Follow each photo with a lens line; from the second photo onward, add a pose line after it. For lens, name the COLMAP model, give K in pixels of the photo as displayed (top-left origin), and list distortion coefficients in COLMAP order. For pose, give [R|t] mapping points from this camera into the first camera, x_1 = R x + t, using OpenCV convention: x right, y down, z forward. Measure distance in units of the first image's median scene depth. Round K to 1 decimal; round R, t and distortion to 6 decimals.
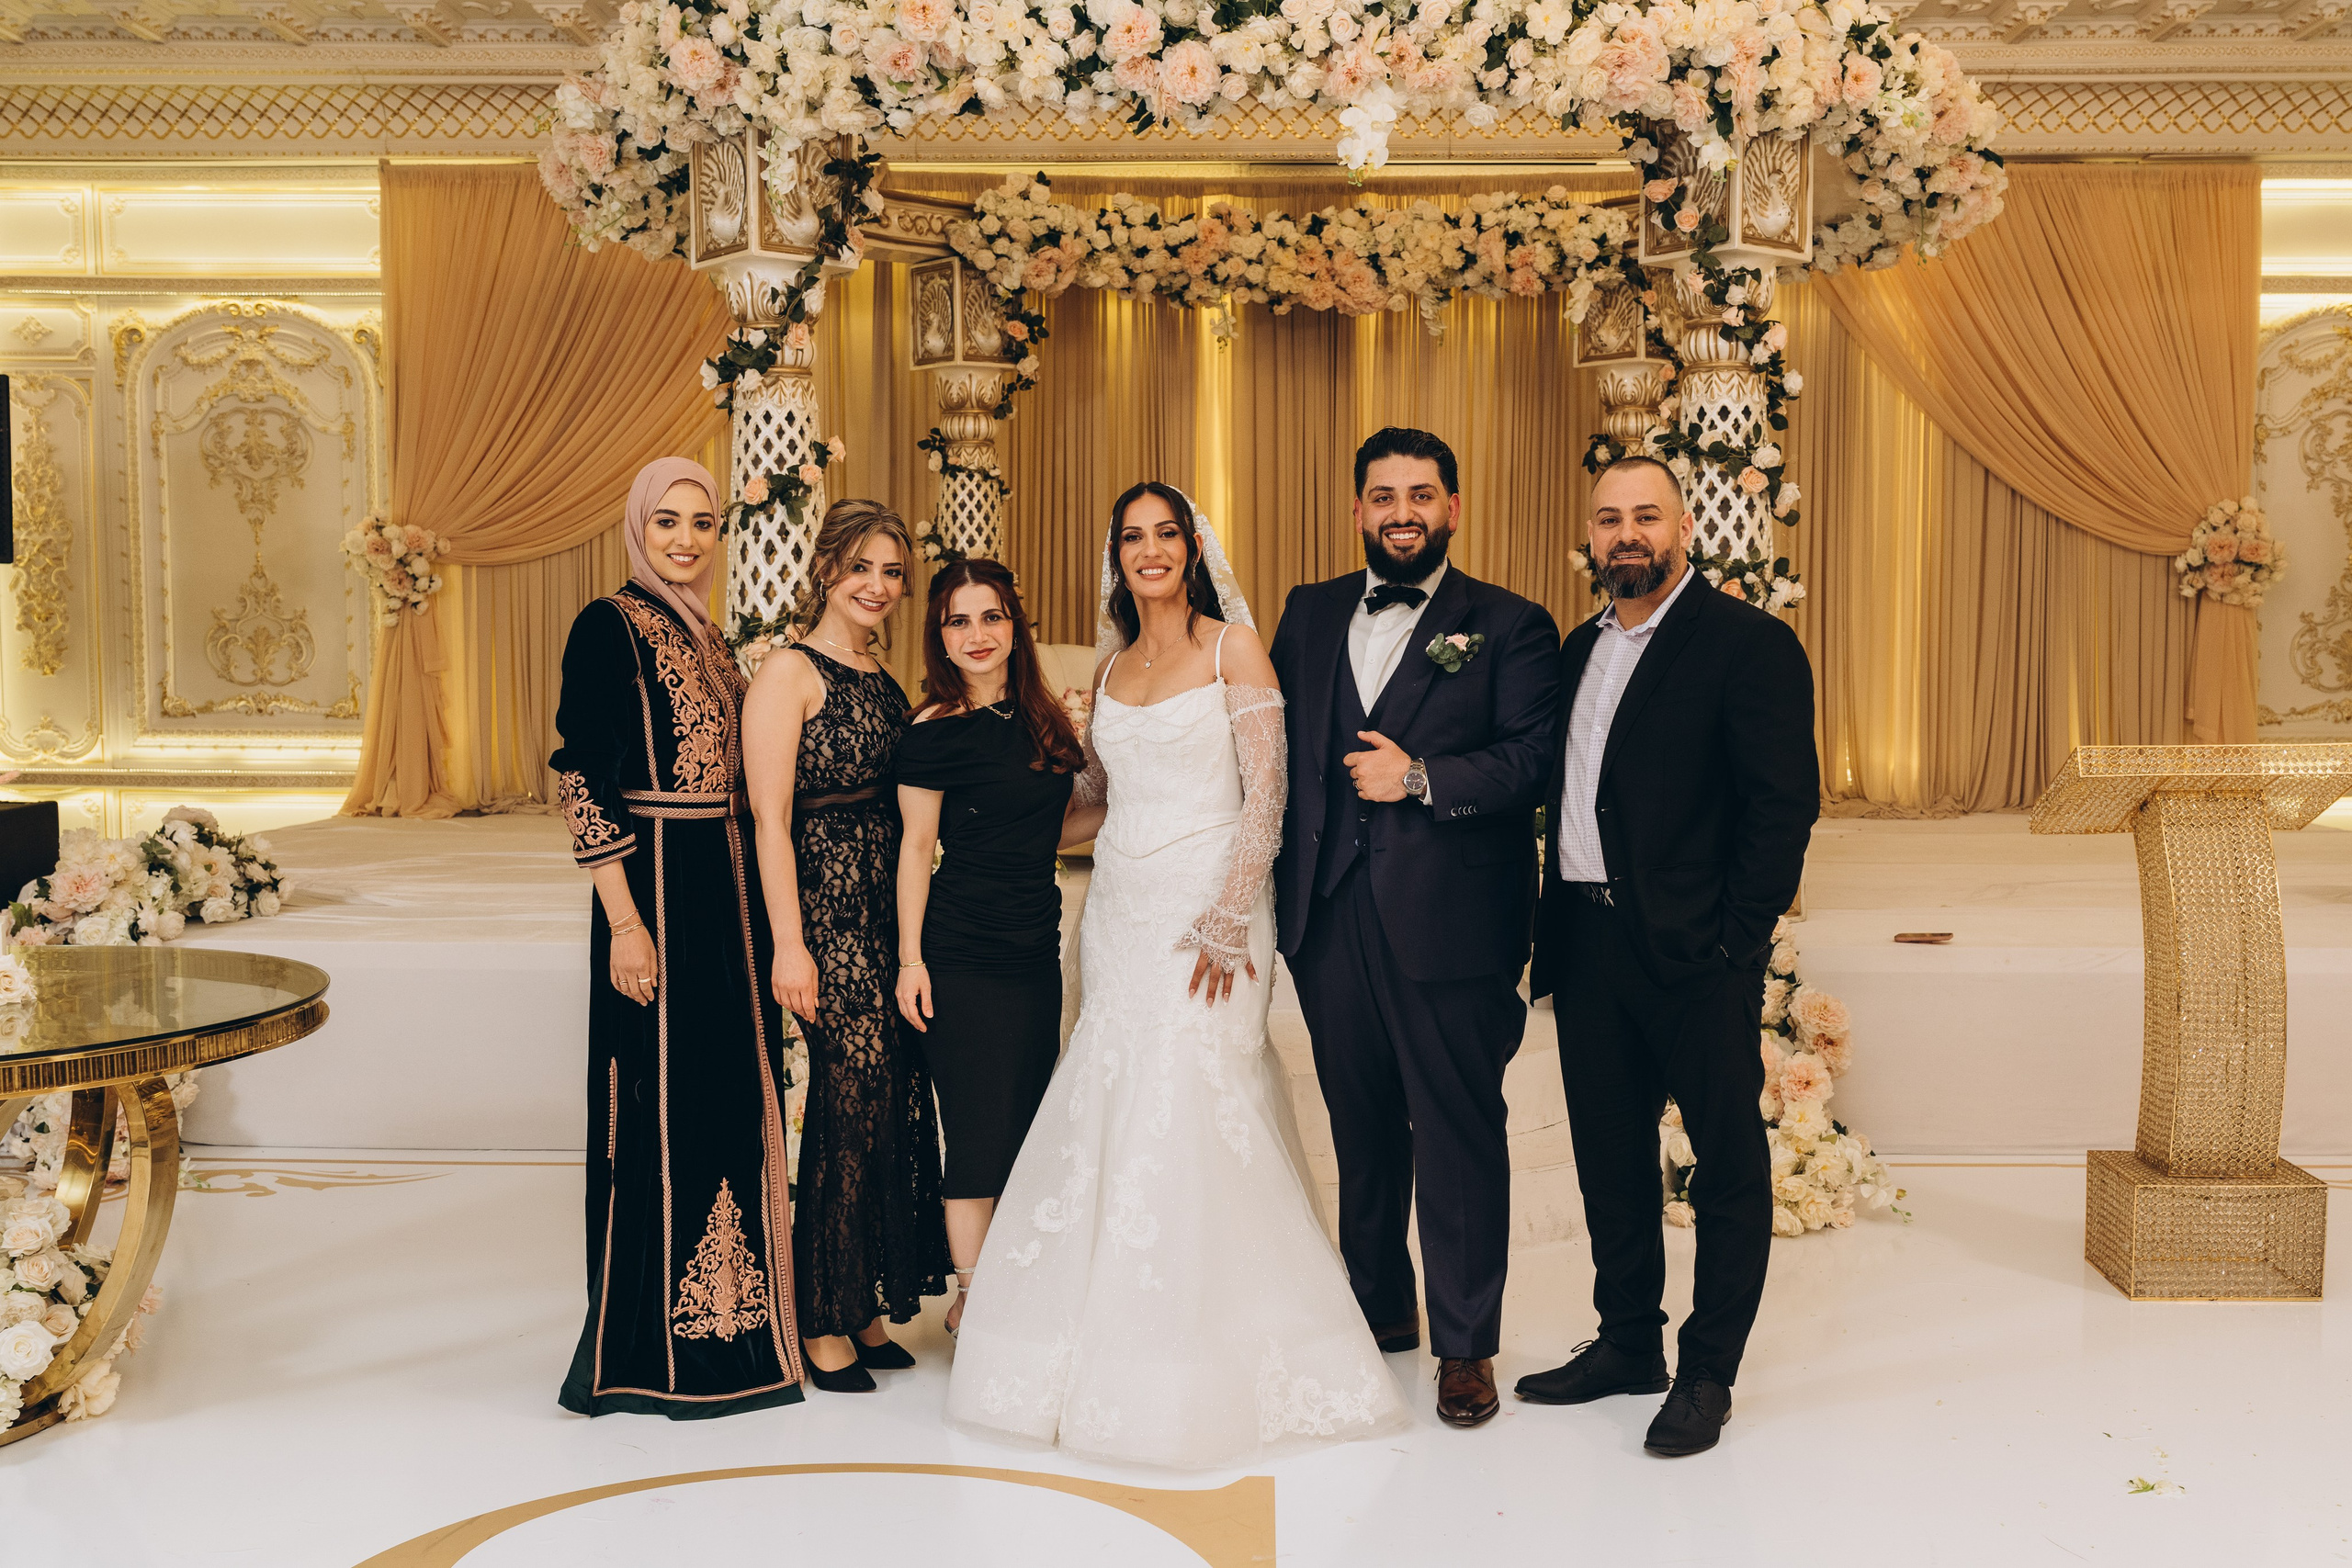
lens RADIAL K [[2230.2, 0, 1241.6], [0, 2230.2, 786.7], [0, 0, 1]] dist [-0.002666, -0.002414]
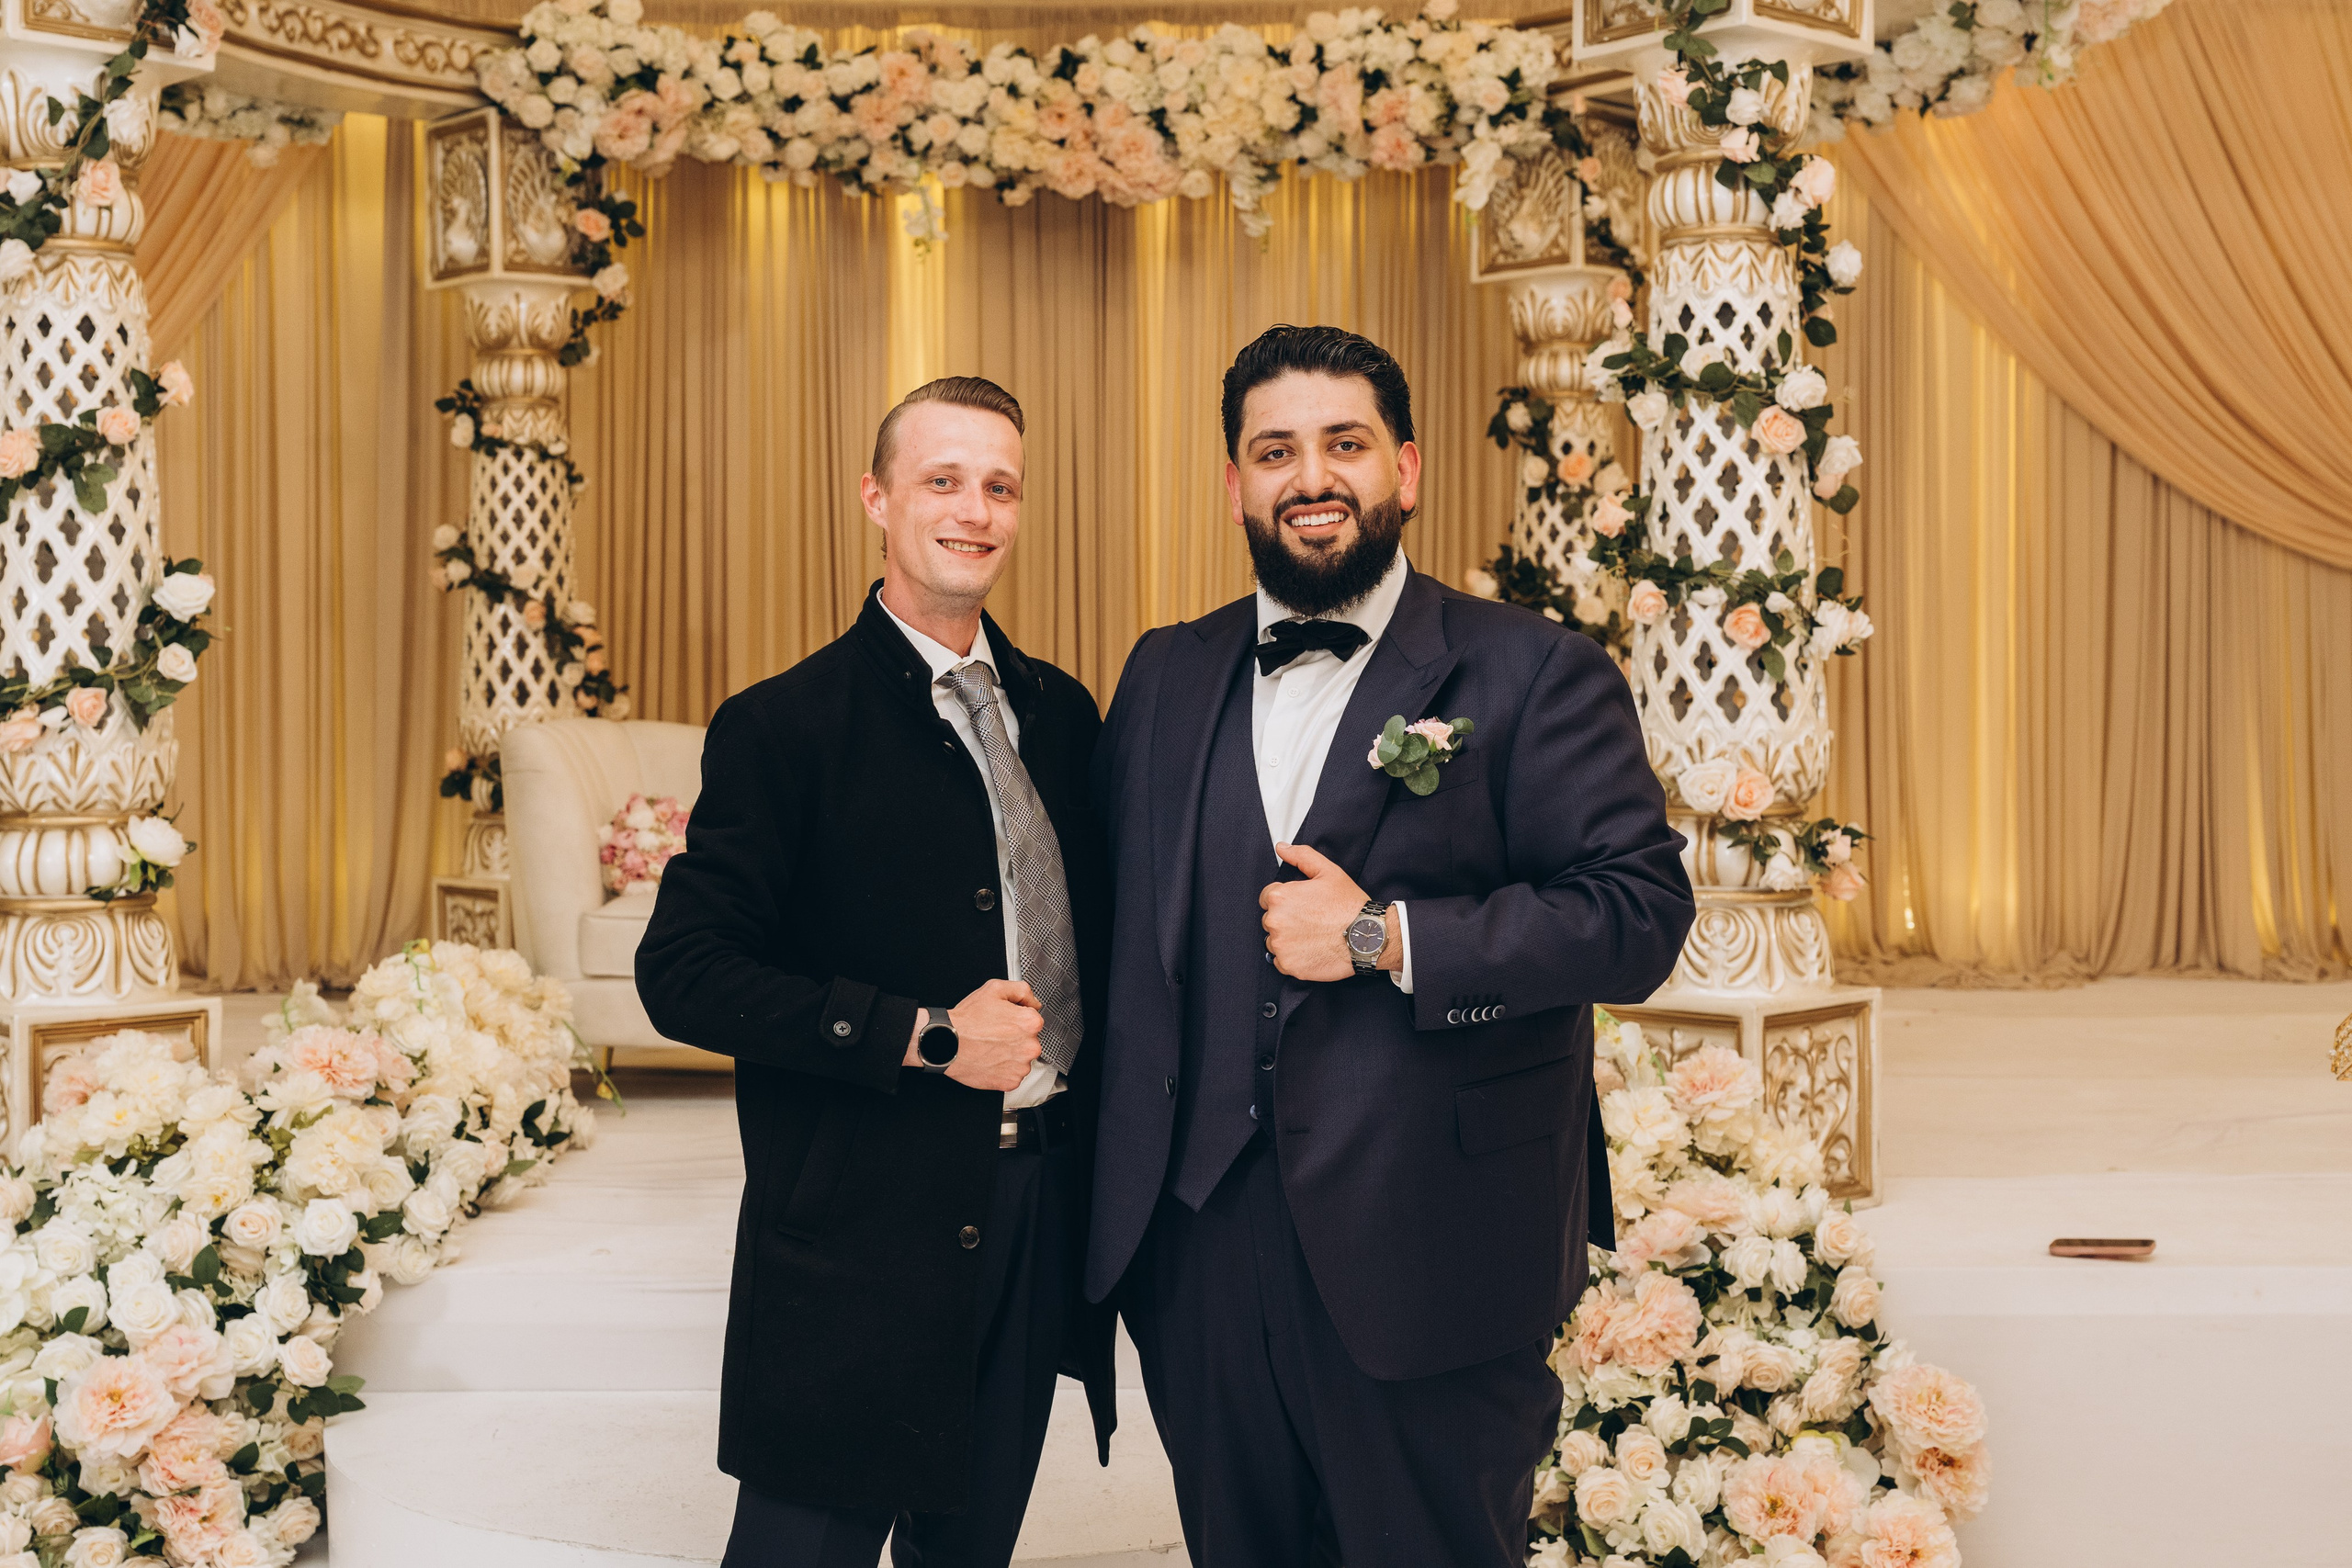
lens RADIAL K [[2889.3, 0, 1102.9], [0, 2889.3, 744.5], [0, 0, 1]] dist [-0.002087, 0.018096]
pose [[0.999904, -0.003203, 0.013444, 0.033002], [0.003914, 0.998574, -0.053234, -0.013509], [-0.013254, 0.053282, 0.998492, 0.190395]]
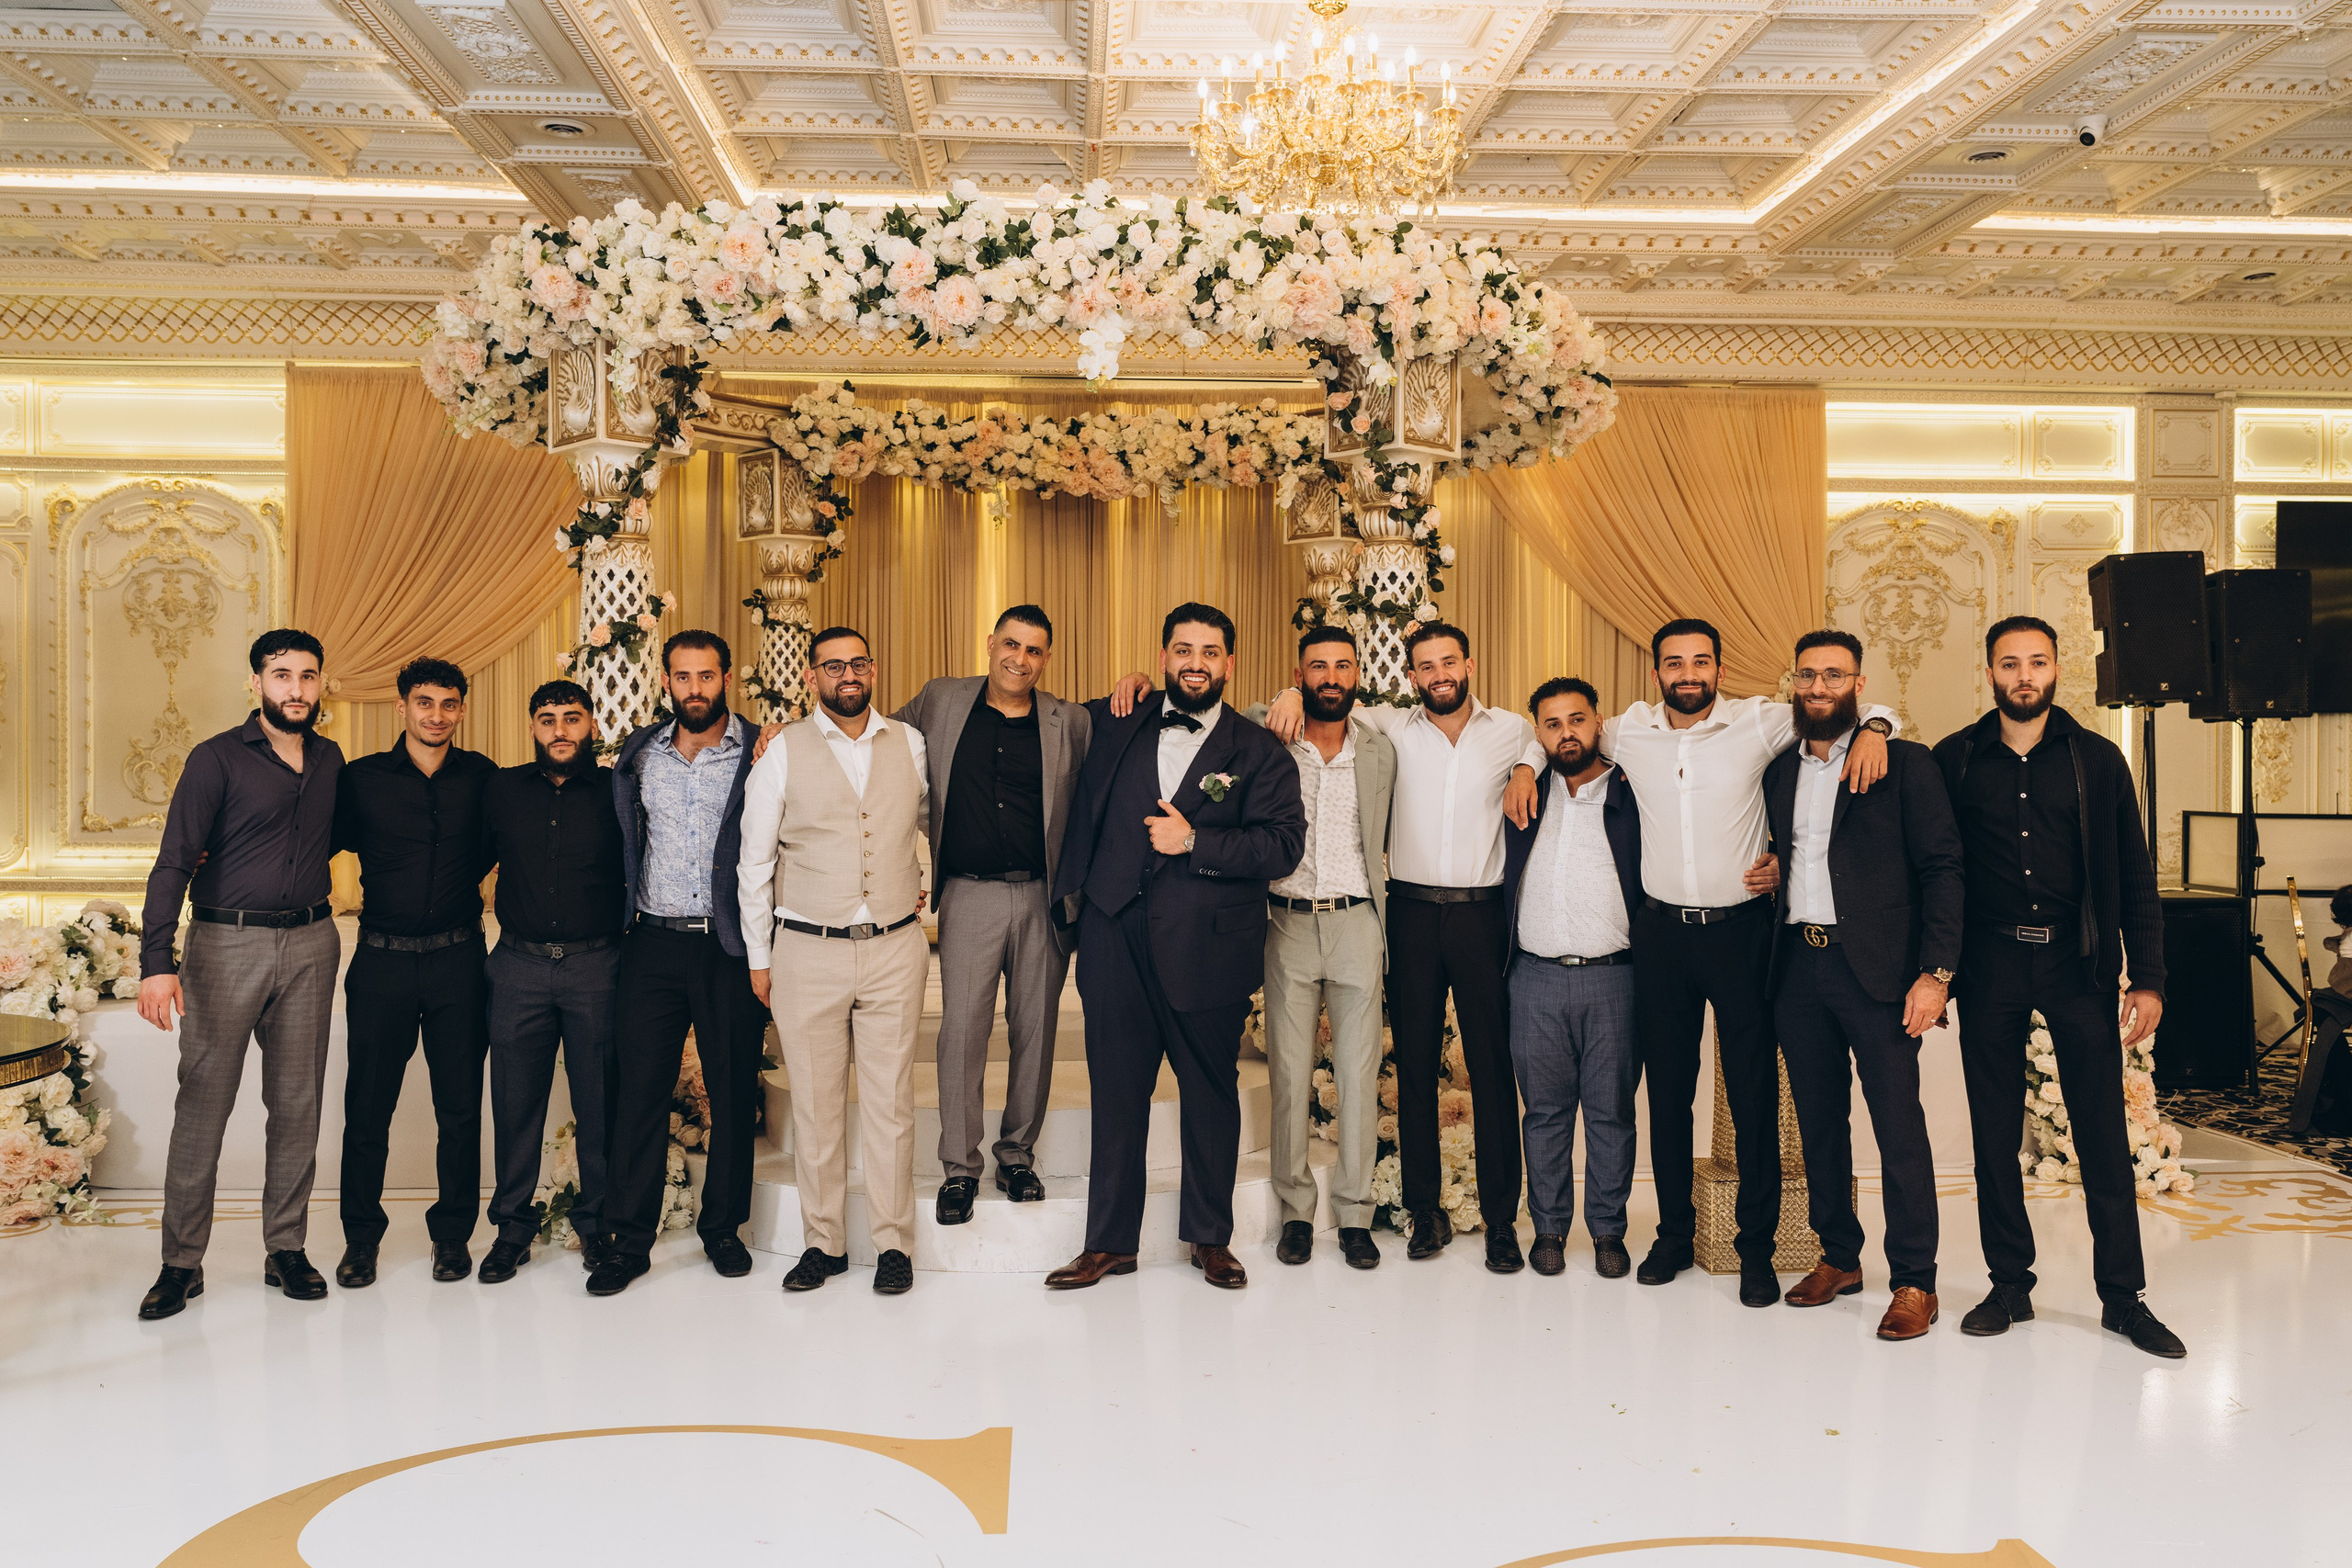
lens RADIAL K [[1886.9, 0, 1176.7], [0, 1886.9, 790.8], [0, 0, 1]] dist [-0.003581, -0.002563]
pose [[0.997111, -0.000360, 0.075955, 0.011001], [0.004858, 0.998244, -0.059033, 0.009259], [-0.075800, 0.059231, 0.995362, -0.024314]]
